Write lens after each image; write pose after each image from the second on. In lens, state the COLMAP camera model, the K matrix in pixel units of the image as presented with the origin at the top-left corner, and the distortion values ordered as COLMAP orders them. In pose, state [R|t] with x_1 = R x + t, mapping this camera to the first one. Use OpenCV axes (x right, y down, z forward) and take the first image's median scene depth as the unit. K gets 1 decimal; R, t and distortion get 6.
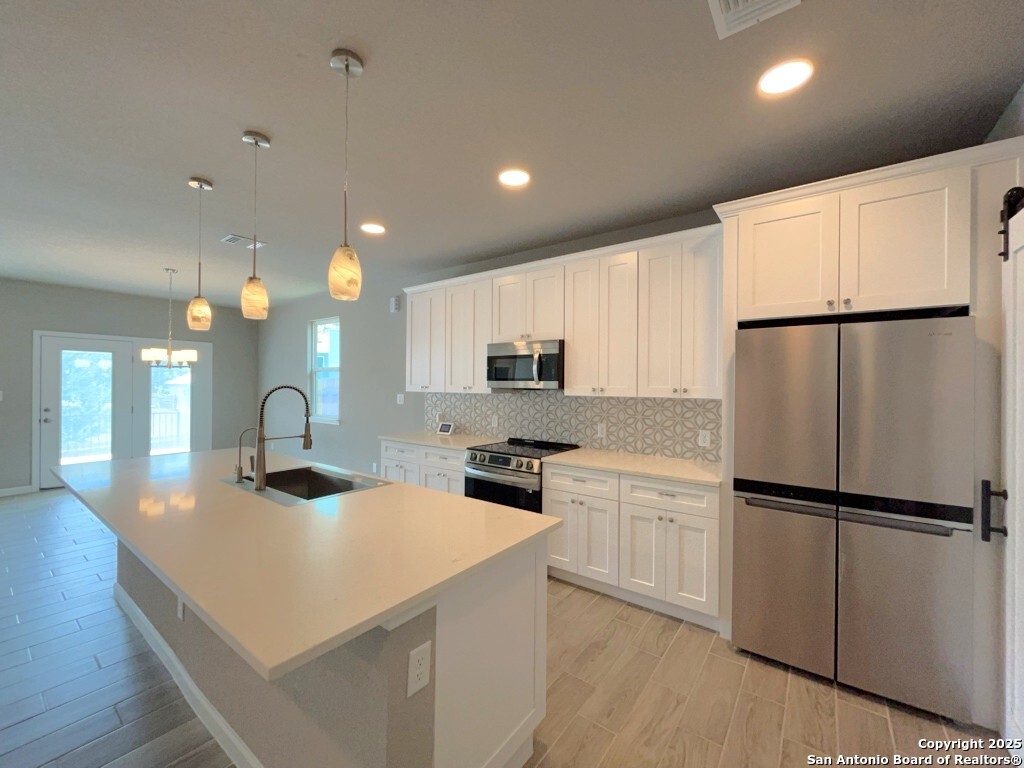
lens RADIAL K [[413.3, 0, 514.3], [0, 413.3, 384.3], [0, 0, 1]] dist [-0.002850, -0.000023]
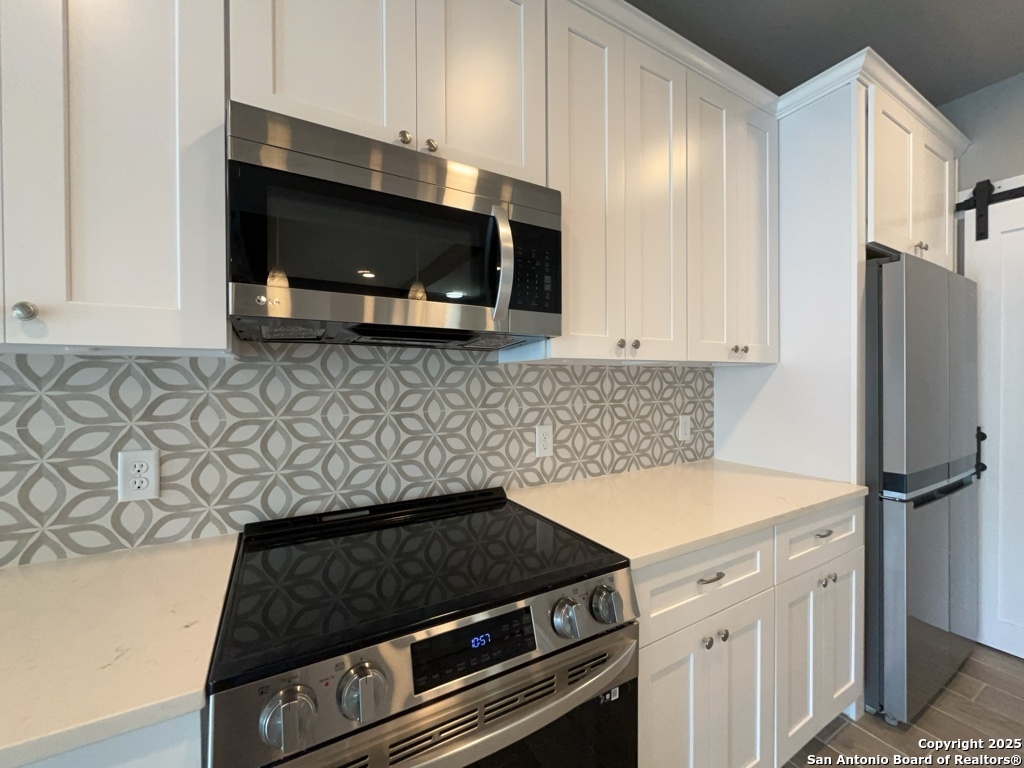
lens RADIAL K [[413.3, 0, 514.3], [0, 413.3, 384.3], [0, 0, 1]] dist [-0.002850, -0.000023]
pose [[0.395998, -0.017914, 0.918077, -0.185577], [0.006351, 0.999839, 0.016770, 0.036714], [-0.918229, -0.000810, 0.396048, 0.743756]]
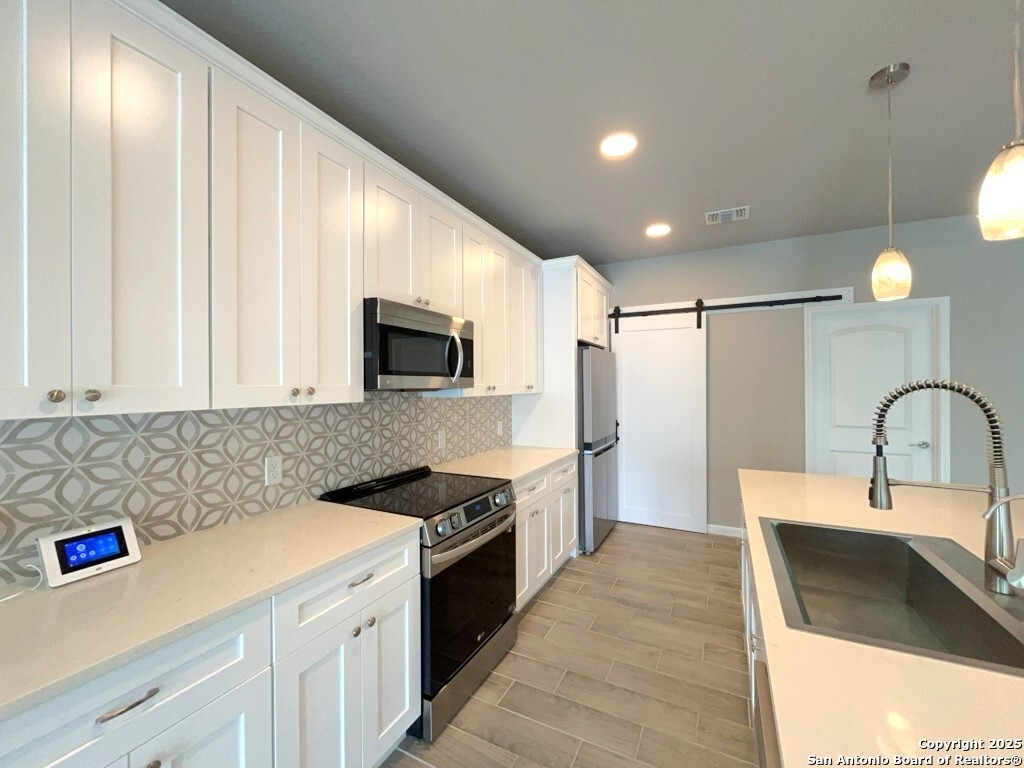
lens RADIAL K [[413.3, 0, 514.3], [0, 413.3, 384.3], [0, 0, 1]] dist [-0.002850, -0.000023]
pose [[-0.167196, -0.004118, 0.985915, -0.526892], [0.002891, 0.999985, 0.004667, 0.000824], [-0.985920, 0.003631, -0.167181, 0.868933]]
